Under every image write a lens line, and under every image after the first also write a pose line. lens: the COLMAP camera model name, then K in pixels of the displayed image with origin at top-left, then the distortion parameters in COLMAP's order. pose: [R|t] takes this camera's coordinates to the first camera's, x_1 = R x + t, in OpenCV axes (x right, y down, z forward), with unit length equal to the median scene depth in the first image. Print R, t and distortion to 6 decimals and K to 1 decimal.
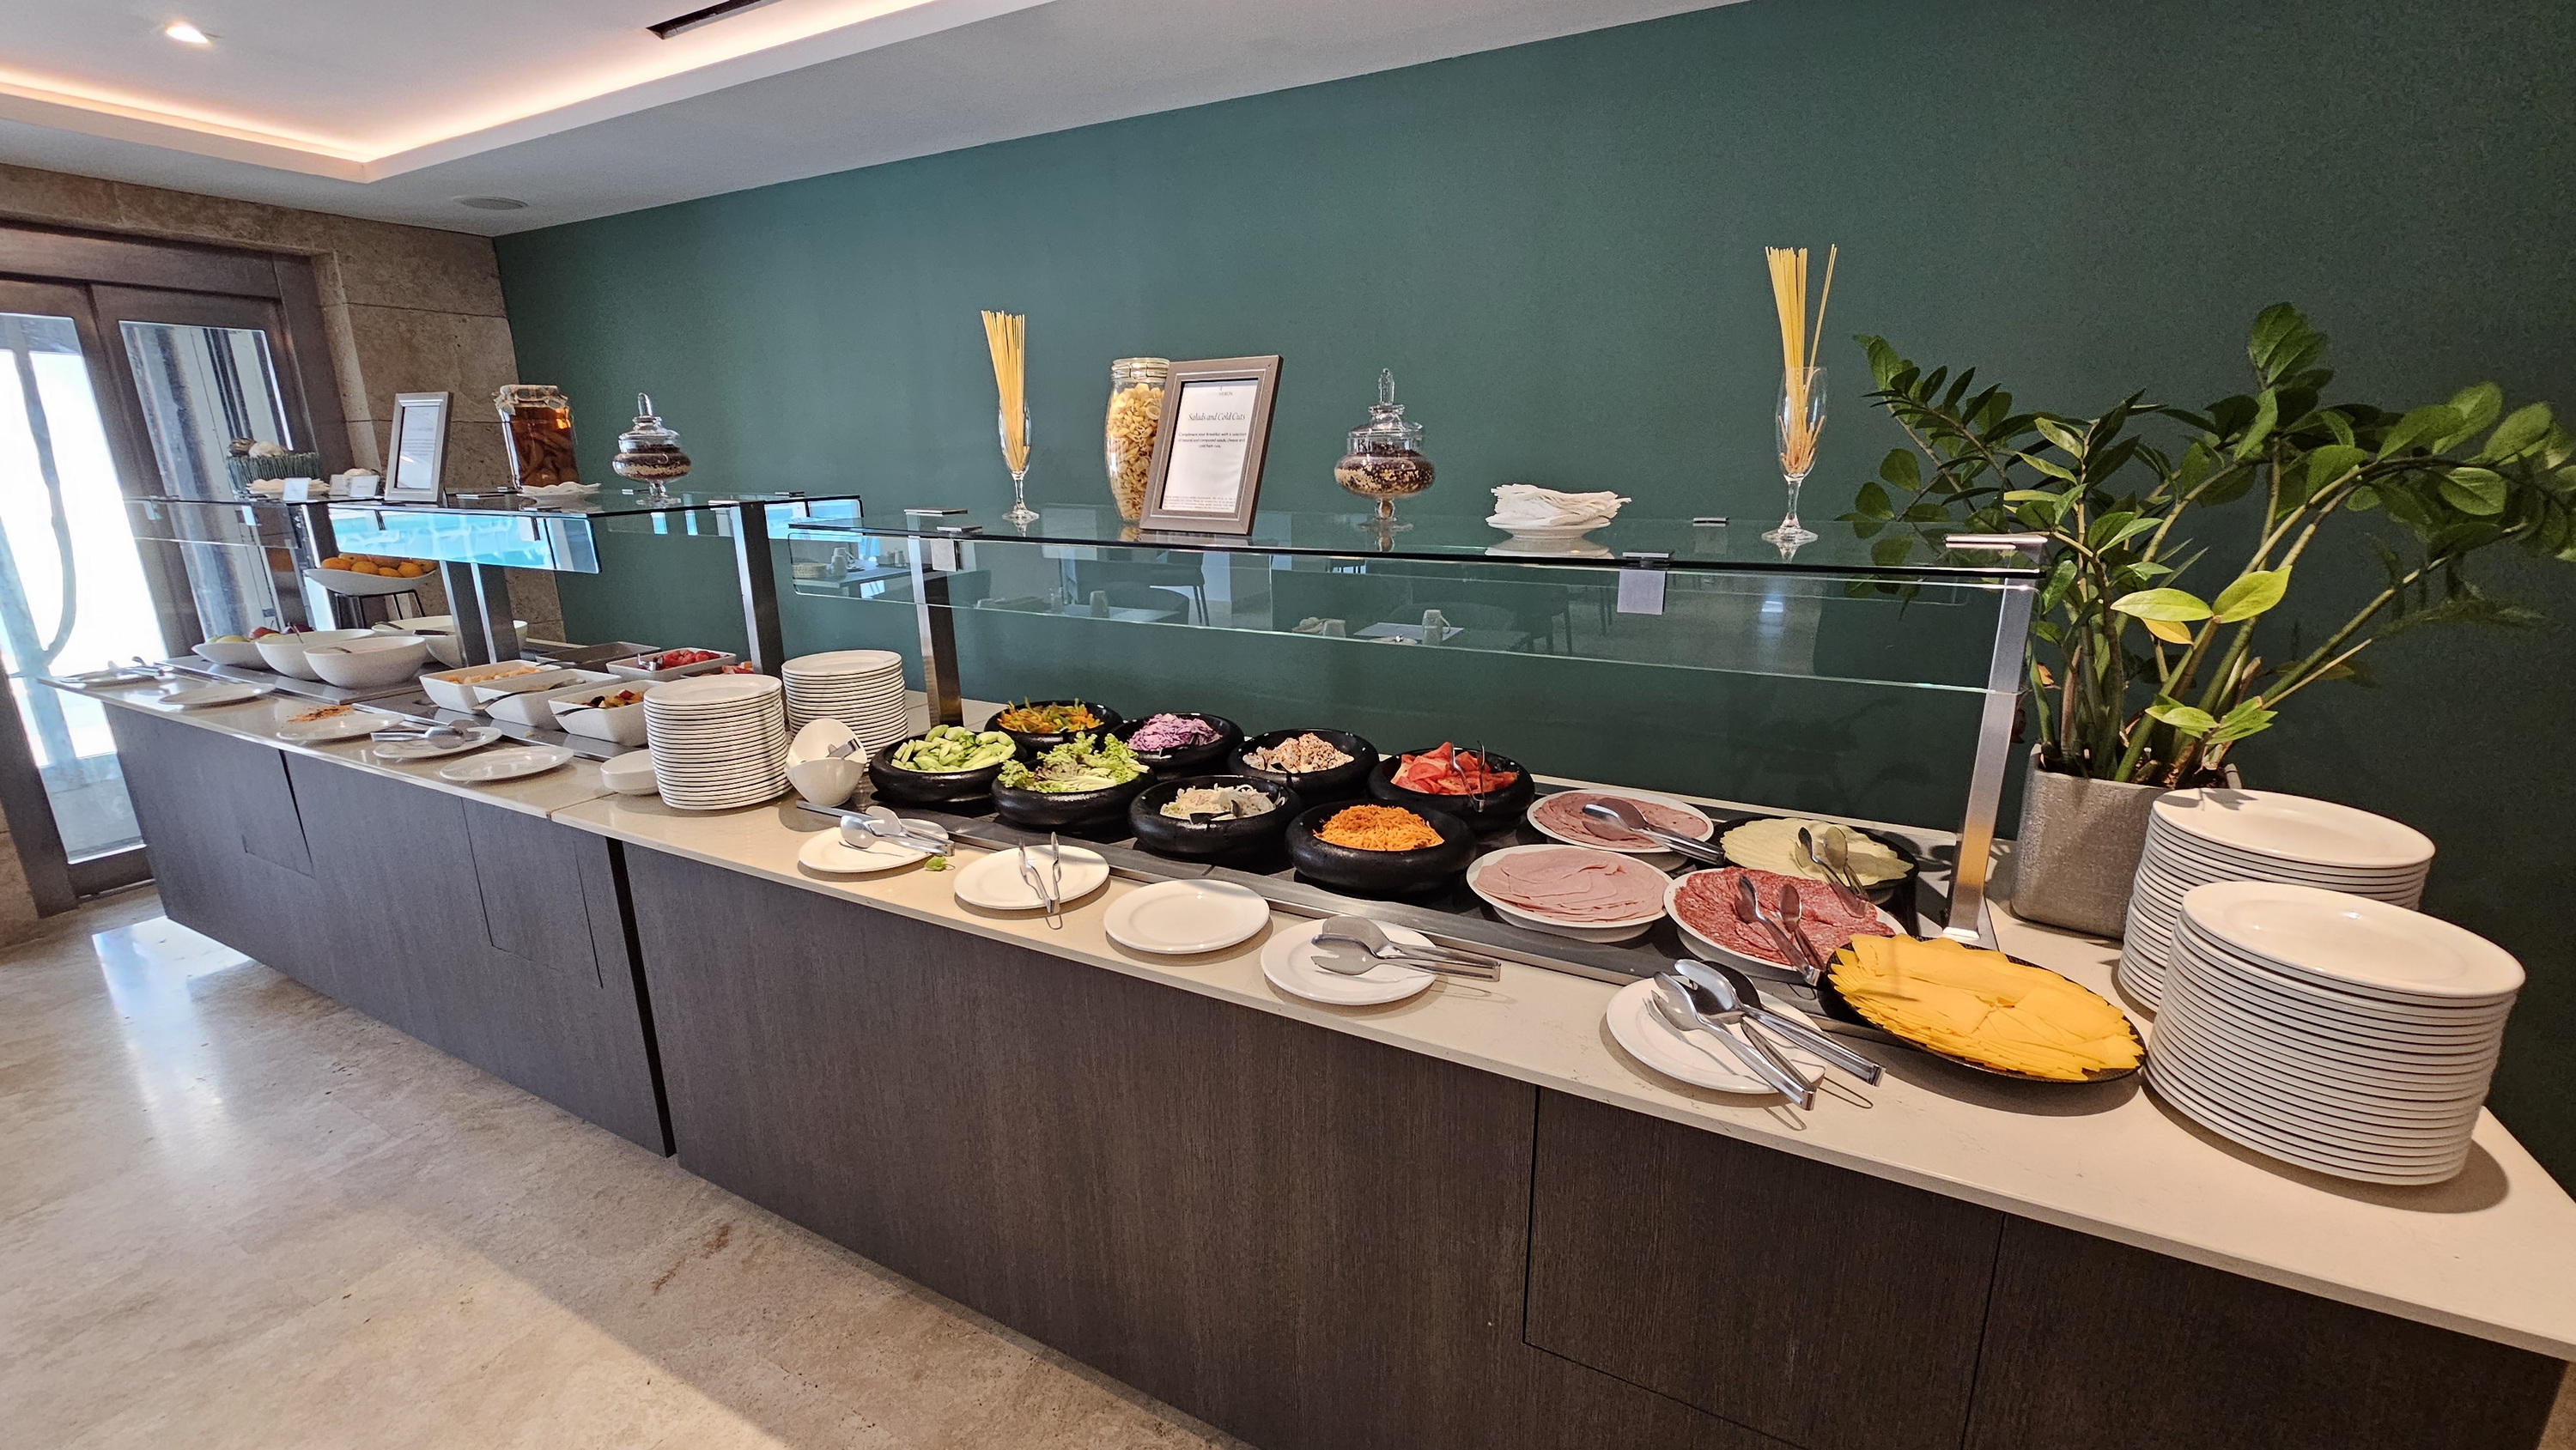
lens RADIAL K [[1052.2, 0, 1295.2], [0, 1052.2, 729.4], [0, 0, 1]] dist [-0.012051, -0.000525]
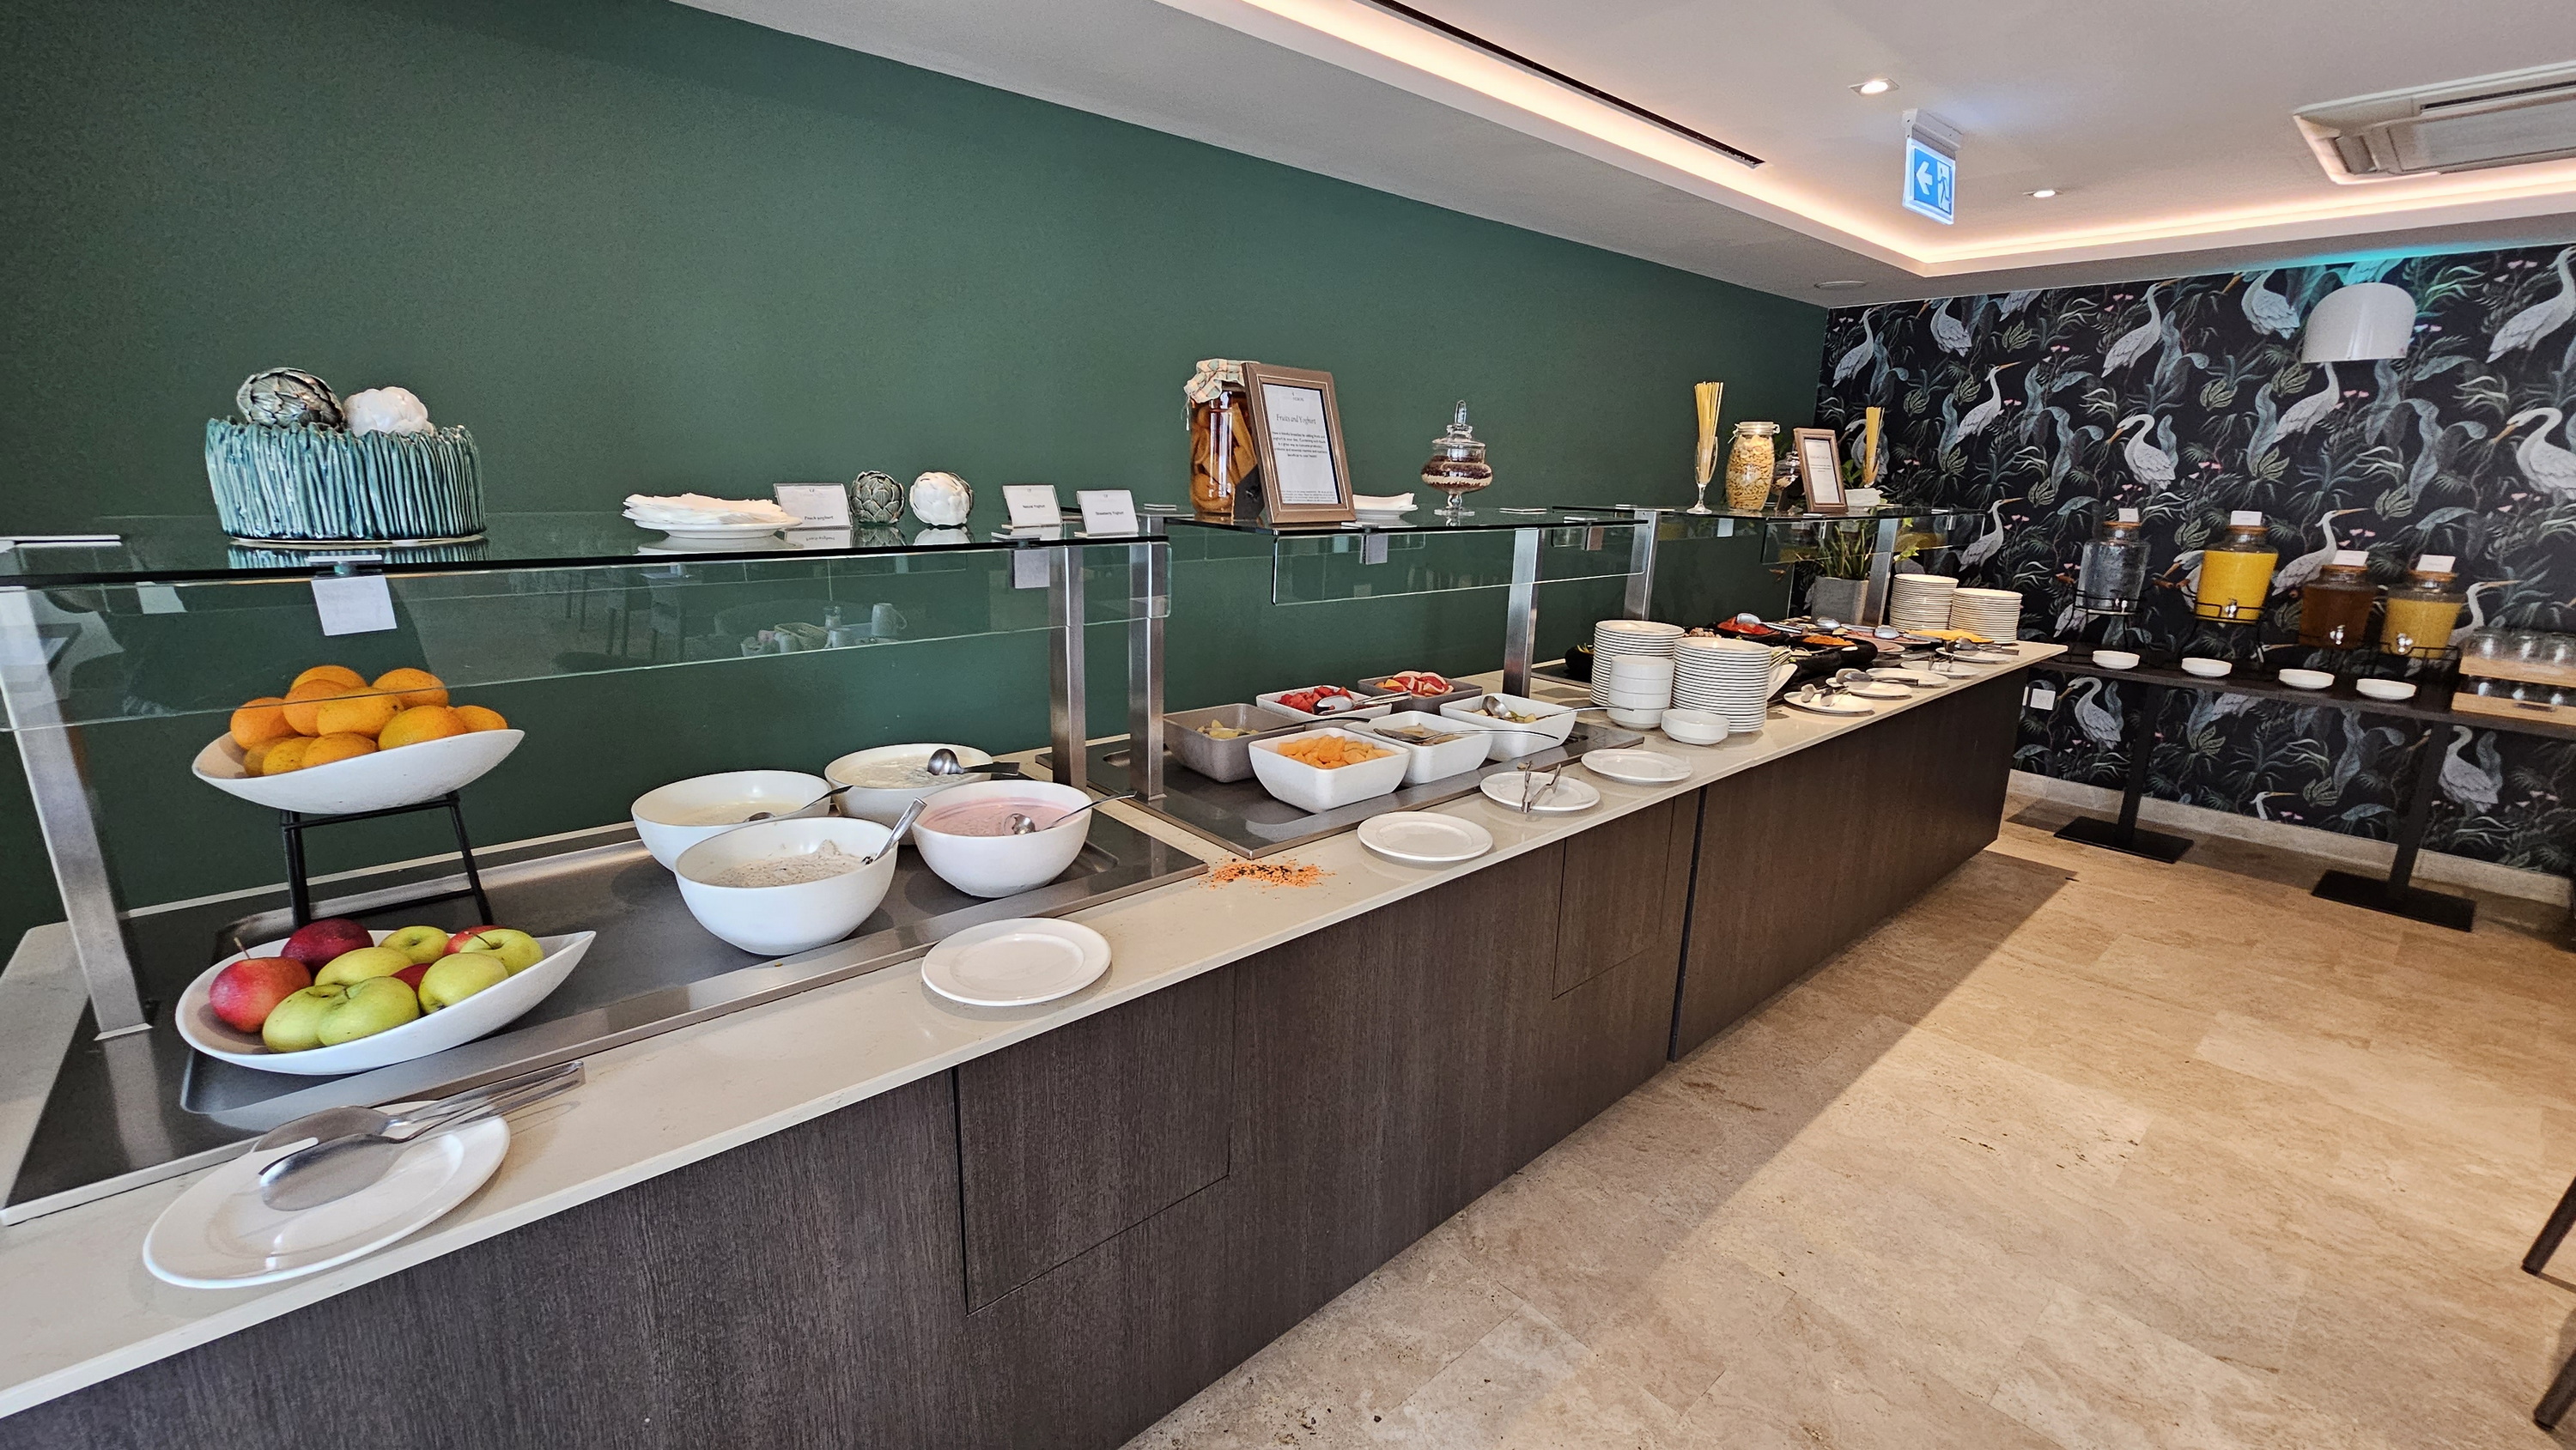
lens RADIAL K [[1052.2, 0, 1295.2], [0, 1052.2, 729.4], [0, 0, 1]] dist [-0.012051, -0.000525]
pose [[0.354844, -0.220055, 0.908659, -1.778632], [0.203727, 0.966750, 0.154565, -0.233837], [-0.912459, 0.130272, 0.387876, 0.889389]]
